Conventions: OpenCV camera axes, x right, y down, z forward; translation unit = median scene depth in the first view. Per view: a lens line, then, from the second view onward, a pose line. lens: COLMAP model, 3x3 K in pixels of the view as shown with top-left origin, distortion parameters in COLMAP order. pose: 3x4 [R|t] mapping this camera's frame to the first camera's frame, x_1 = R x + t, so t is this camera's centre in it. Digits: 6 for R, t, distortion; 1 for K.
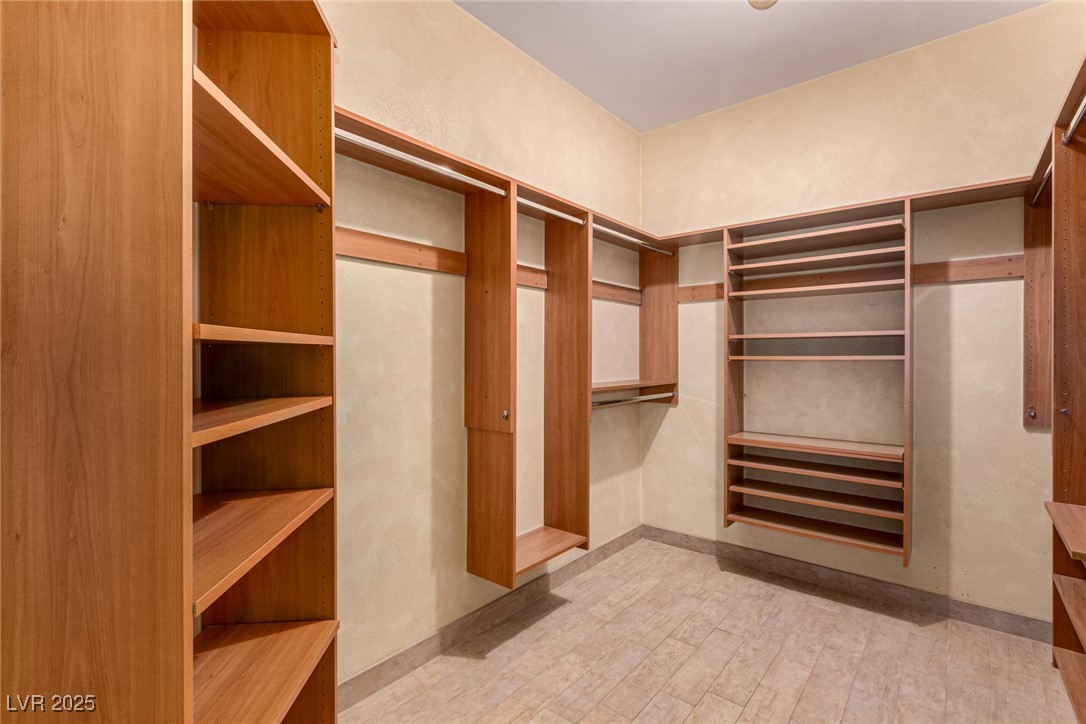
lens RADIAL K [[501.7, 0, 541.8], [0, 501.7, 355.0], [0, 0, 1]] dist [0.002998, -0.001390]
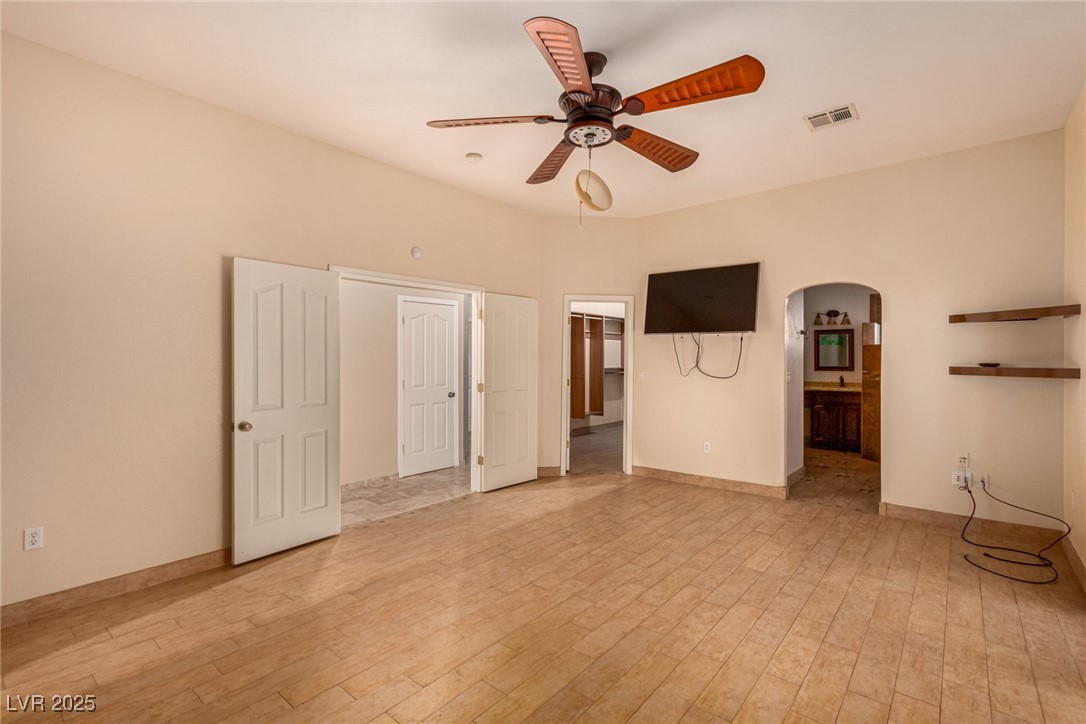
lens RADIAL K [[501.7, 0, 541.7], [0, 501.7, 360.1], [0, 0, 1]] dist [0.002998, -0.001390]
pose [[0.999865, 0.001494, -0.016361, -0.254718], [-0.001531, 0.999996, -0.002247, 0.021505], [0.016357, 0.002272, 0.999864, -2.277406]]
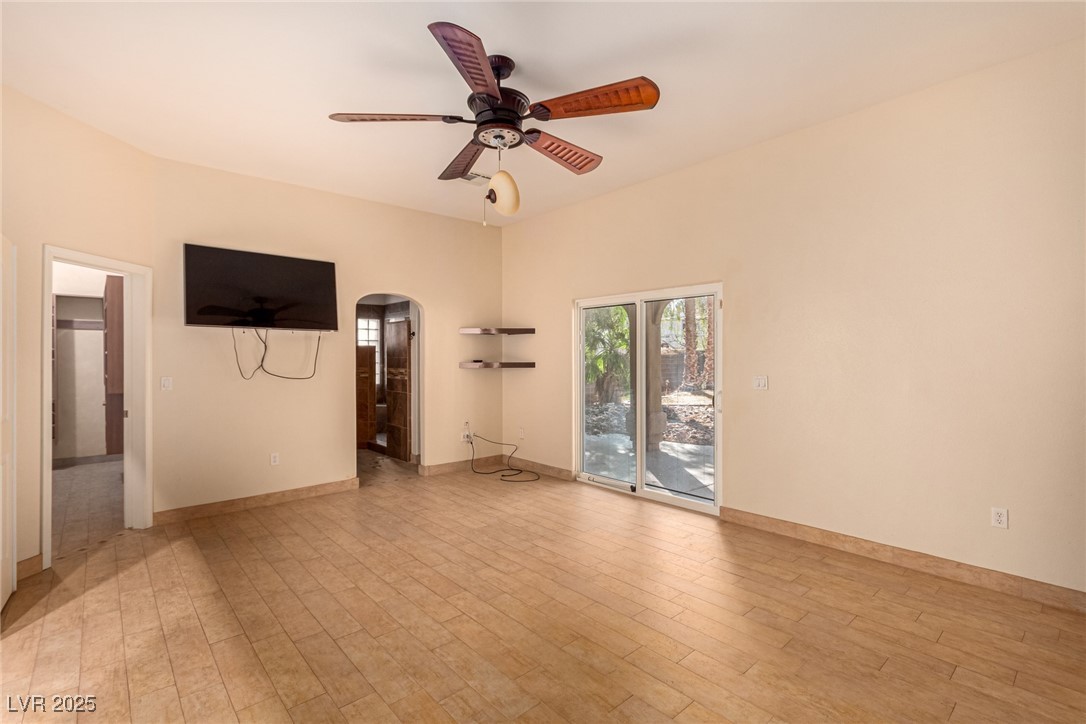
lens RADIAL K [[501.7, 0, 551.1], [0, 501.7, 361.8], [0, 0, 1]] dist [0.002998, -0.001390]
pose [[0.156617, -0.008060, 0.987627, -1.148846], [0.009679, 0.999931, 0.006625, 0.020939], [-0.987612, 0.008521, 0.156684, -1.551173]]
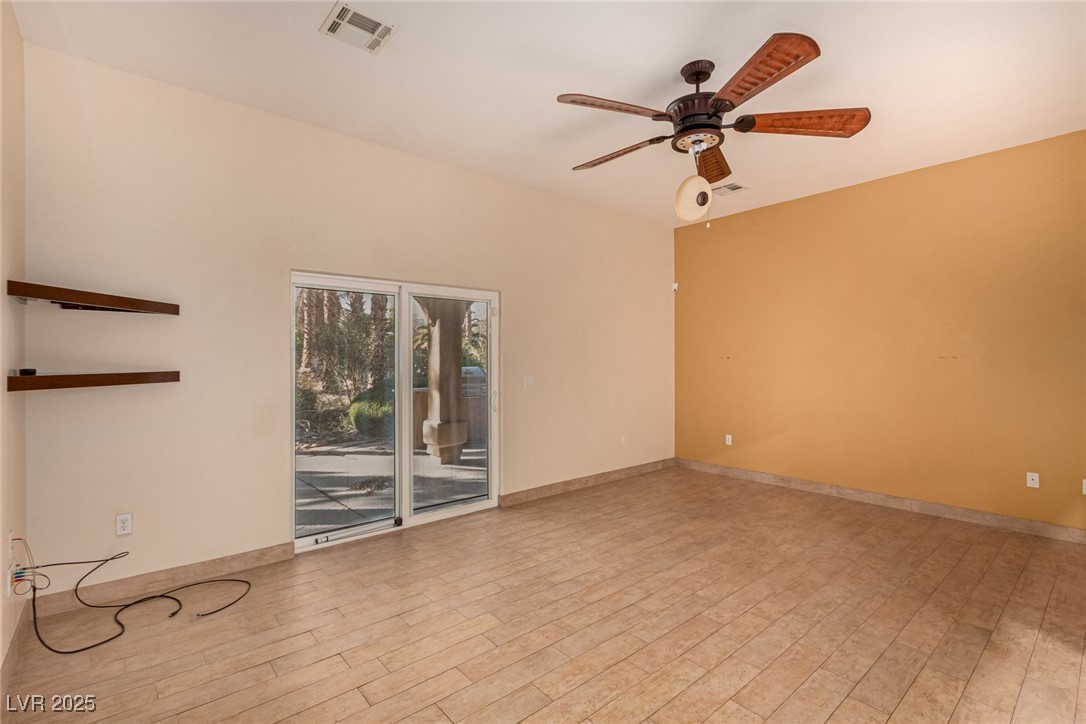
lens RADIAL K [[501.7, 0, 544.0], [0, 501.7, 356.9], [0, 0, 1]] dist [0.002998, -0.001390]
pose [[-0.984020, 0.006880, 0.177926, -0.052331], [0.006909, 0.999976, -0.000456, 0.011803], [-0.177925, 0.000781, -0.984044, -0.243284]]
